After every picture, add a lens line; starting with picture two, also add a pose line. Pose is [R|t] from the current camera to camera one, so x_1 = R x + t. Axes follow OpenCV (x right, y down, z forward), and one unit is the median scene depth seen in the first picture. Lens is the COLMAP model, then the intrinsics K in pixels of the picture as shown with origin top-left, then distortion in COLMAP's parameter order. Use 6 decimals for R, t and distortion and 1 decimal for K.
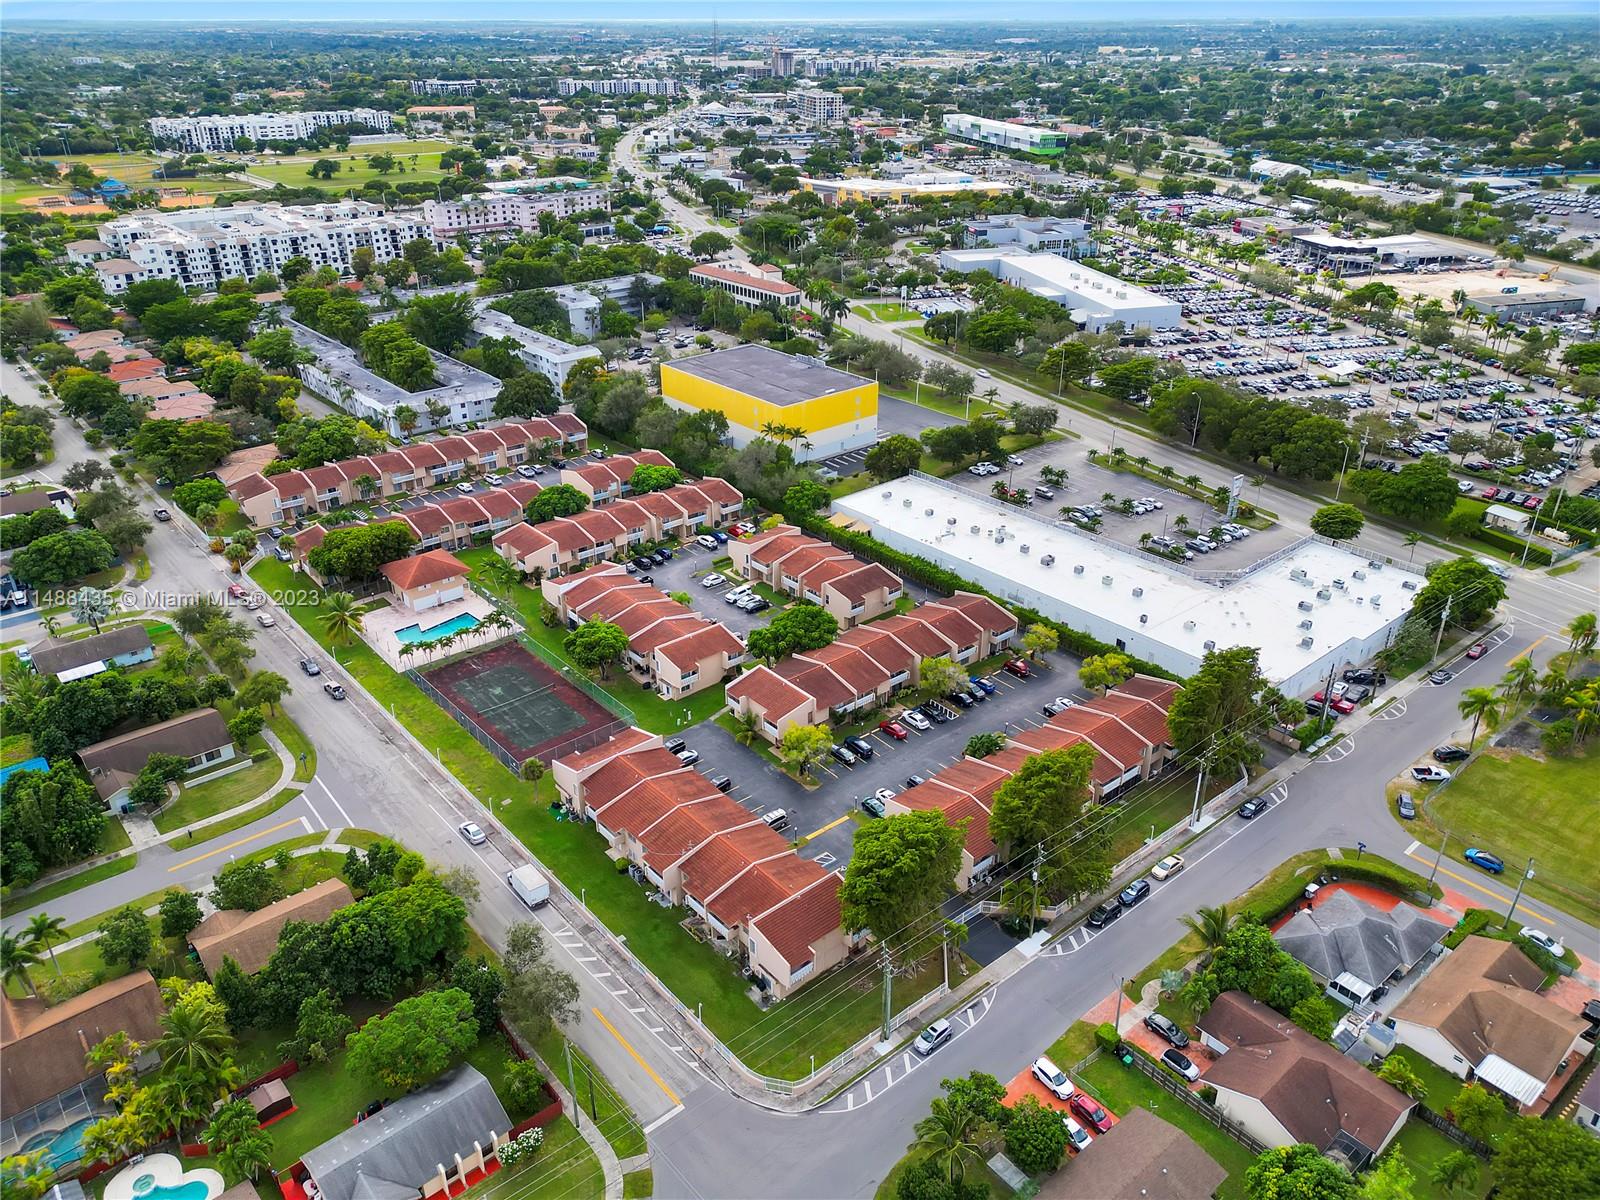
lens RADIAL K [[1138.8, 0, 800.0], [0, 1138.8, 600.0], [0, 0, 1]] dist [0.037988, -0.002708]
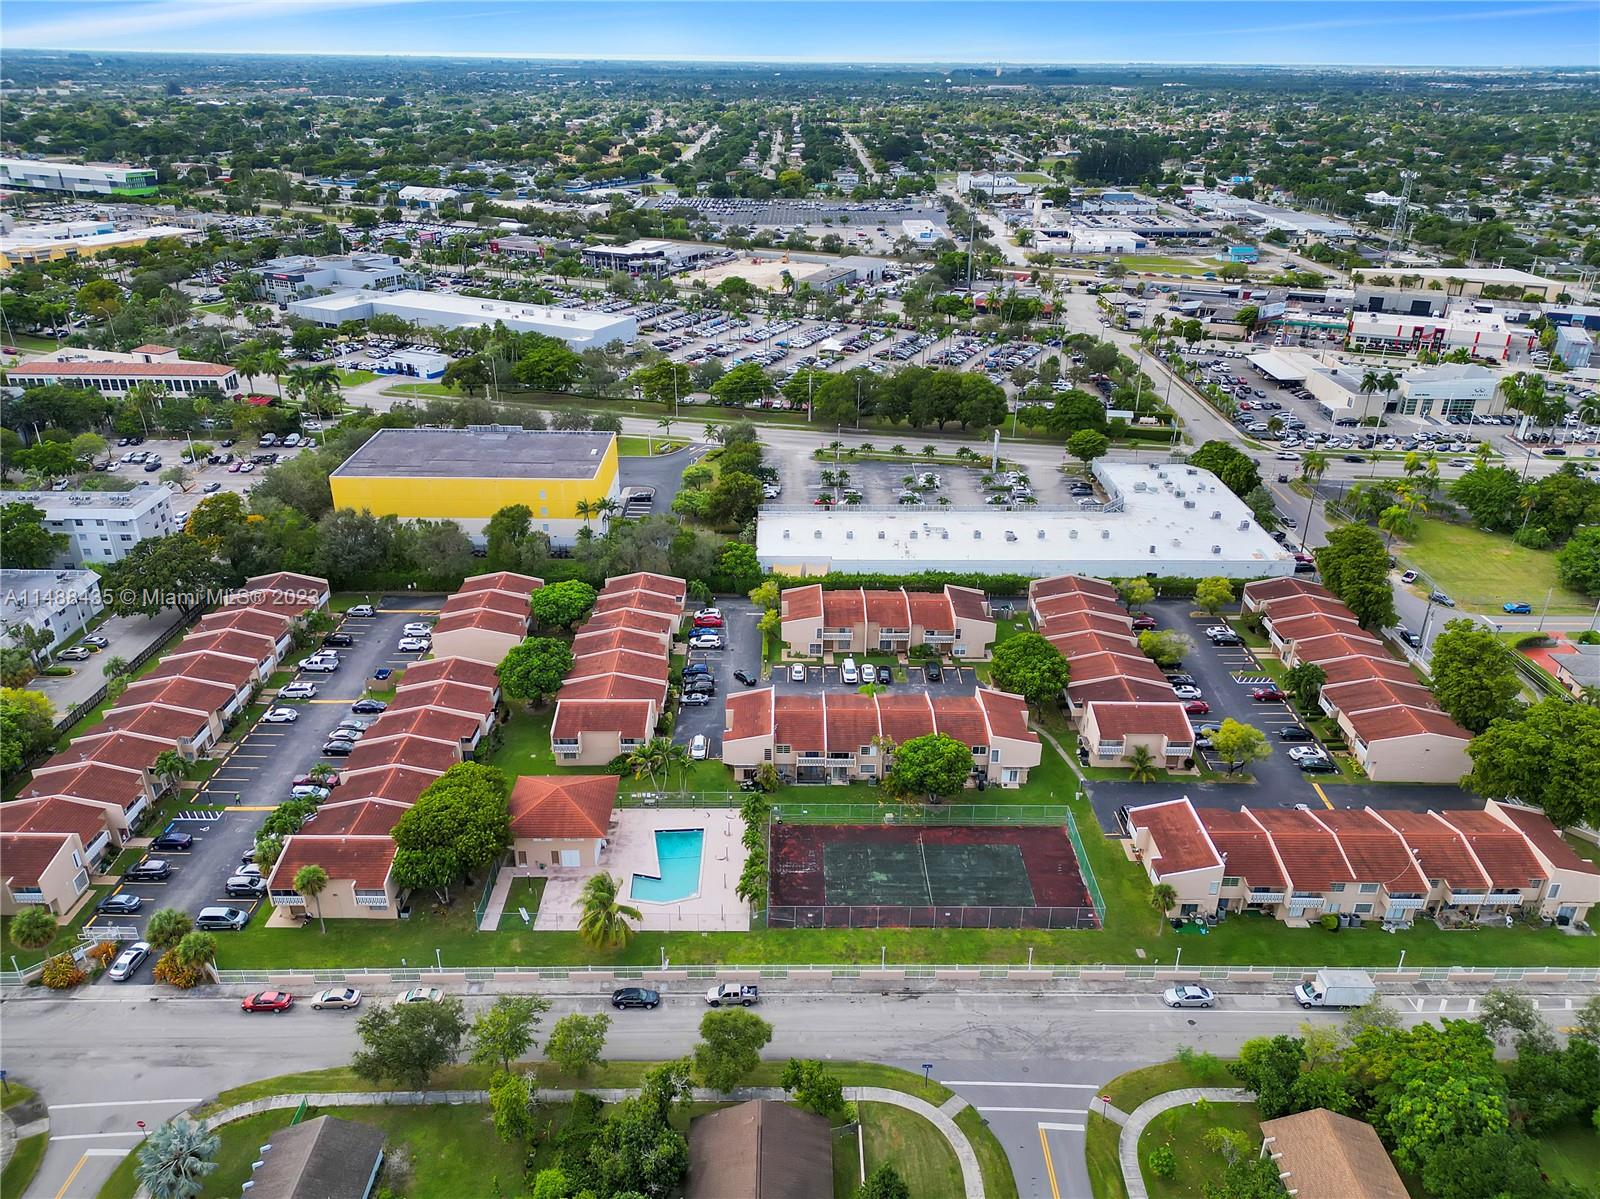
lens RADIAL K [[1036.9, 0, 800.0], [0, 1036.9, 599.5], [0, 0, 1]] dist [0.035450, -0.000006]
pose [[0.651081, -0.335952, 0.680610, -0.673981], [0.330368, 0.932745, 0.144373, -0.205753], [-0.683338, 0.130853, 0.718280, 0.454577]]
